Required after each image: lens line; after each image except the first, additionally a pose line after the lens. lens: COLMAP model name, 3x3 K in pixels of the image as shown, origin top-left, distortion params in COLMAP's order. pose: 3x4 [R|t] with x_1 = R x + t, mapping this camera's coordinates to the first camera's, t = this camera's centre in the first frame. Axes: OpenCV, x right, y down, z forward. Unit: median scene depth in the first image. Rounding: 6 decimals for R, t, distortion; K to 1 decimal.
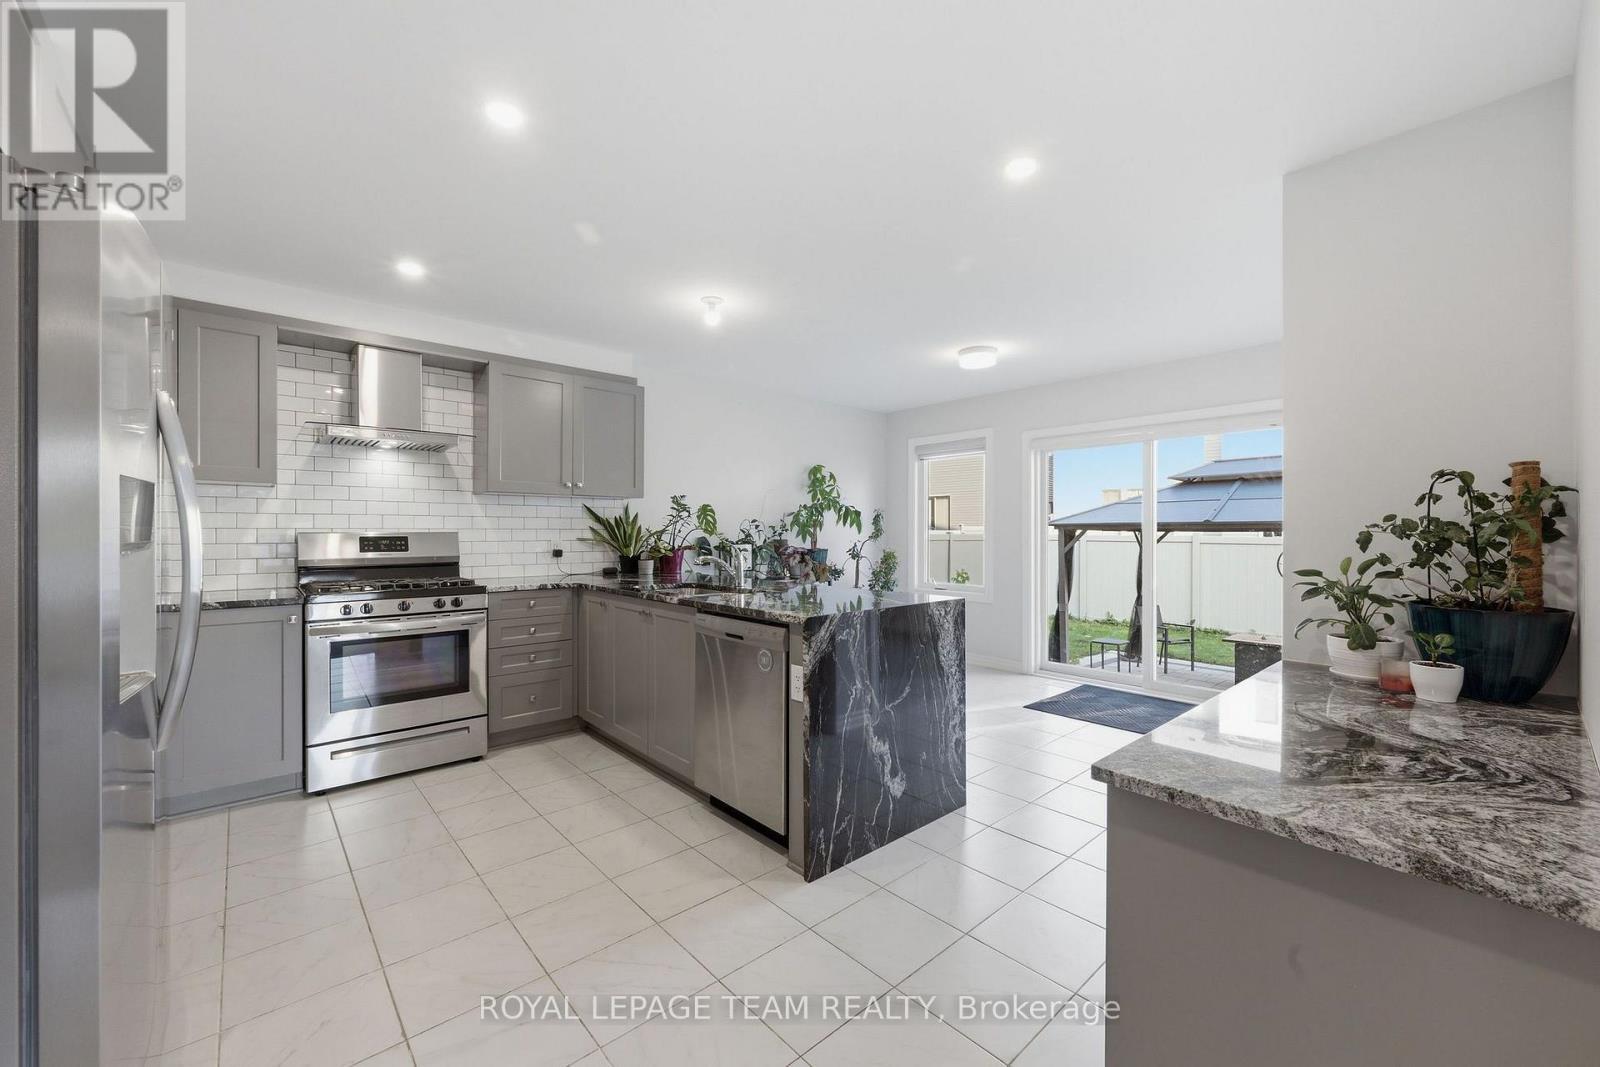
lens RADIAL K [[630.2, 0, 803.9], [0, 630.2, 532.6], [0, 0, 1]] dist [-0.000410, 0.000032]
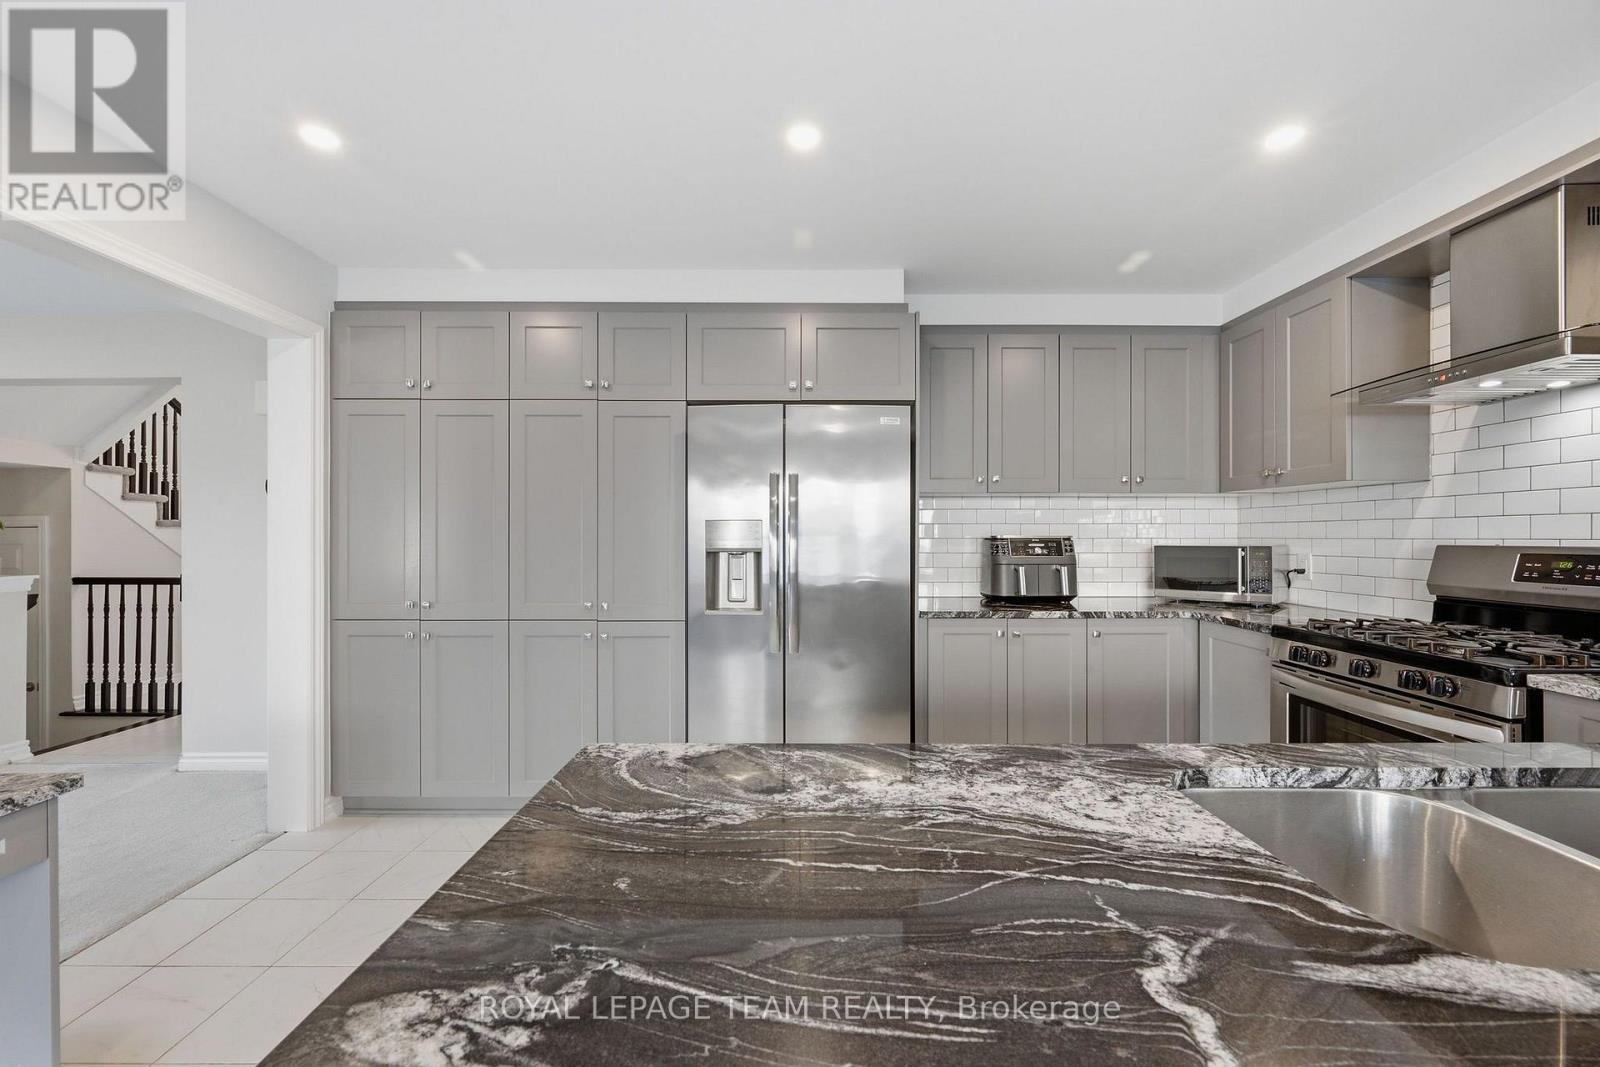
lens RADIAL K [[630.2, 0, 803.4], [0, 630.2, 536.0], [0, 0, 1]] dist [-0.000410, 0.000032]
pose [[-0.662814, 0.005066, -0.748767, 0.141557], [0.007777, 0.999970, -0.000119, -0.013351], [0.748744, -0.005902, -0.662833, 0.817398]]
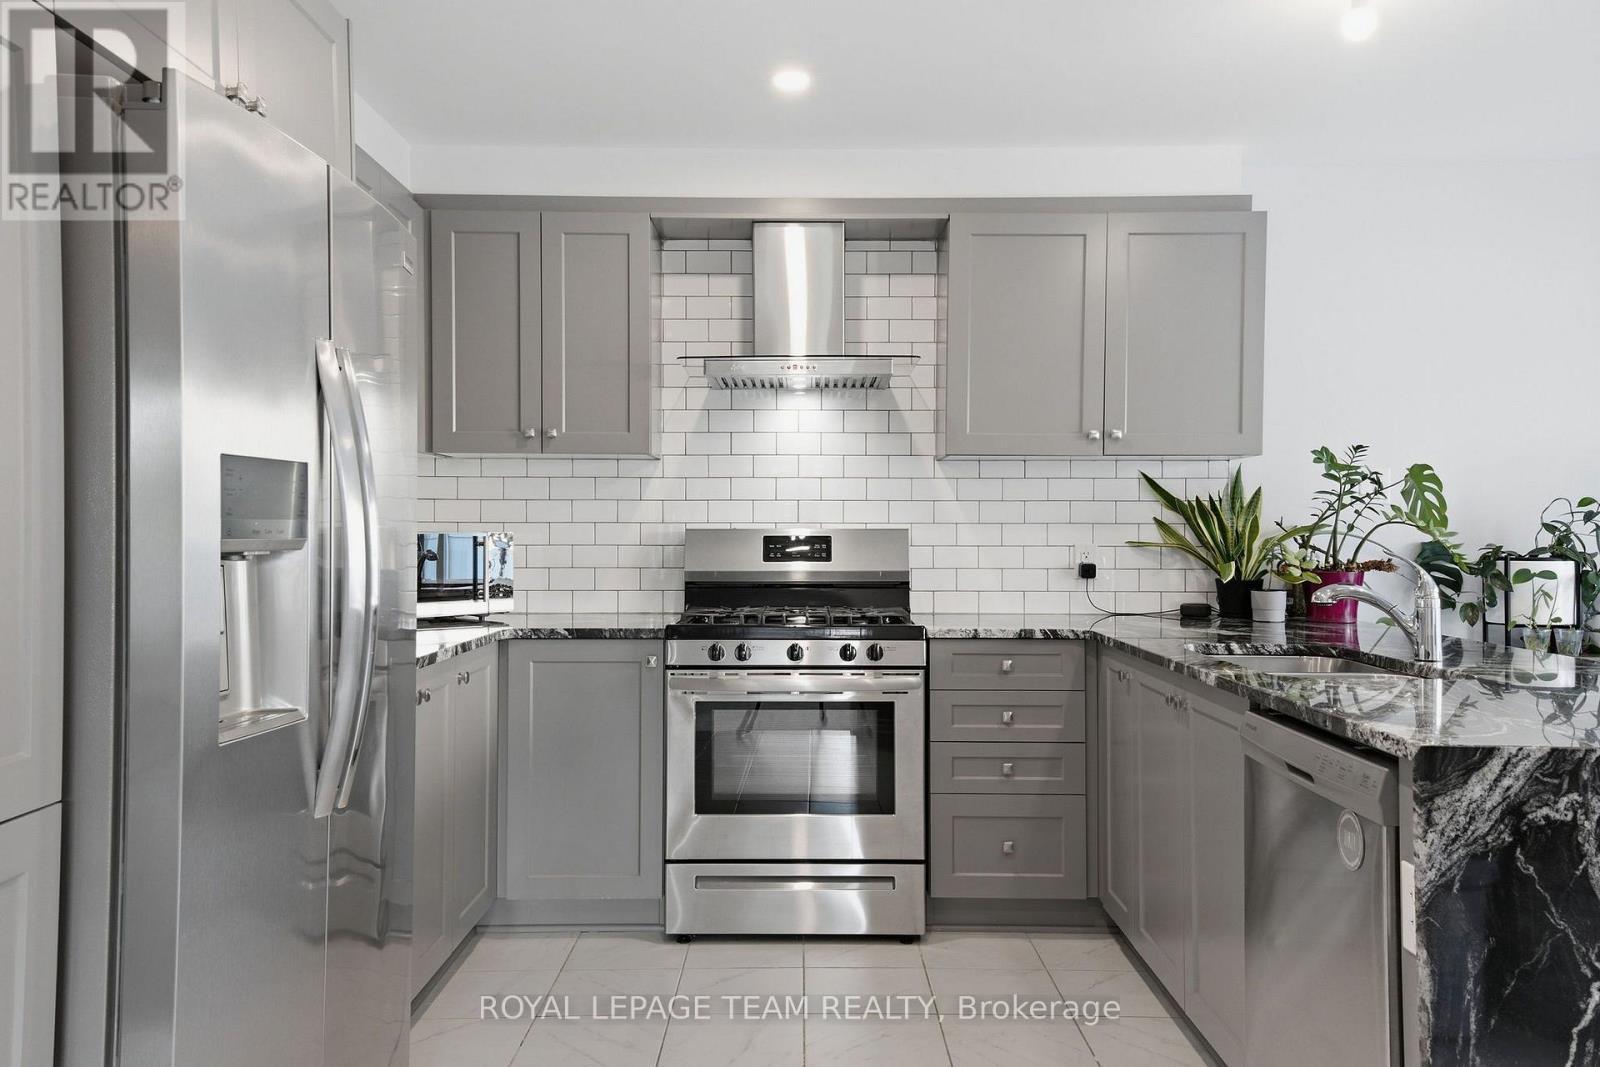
lens RADIAL K [[1295.4, 0, 802.7], [0, 1295.4, 534.9], [0, 0, 1]] dist [0.086795, 0.003813]
pose [[0.746077, 0.004015, -0.665847, 0.152806], [-0.002408, 0.999992, 0.003331, 0.001051], [0.665855, -0.000882, 0.746081, 0.074028]]
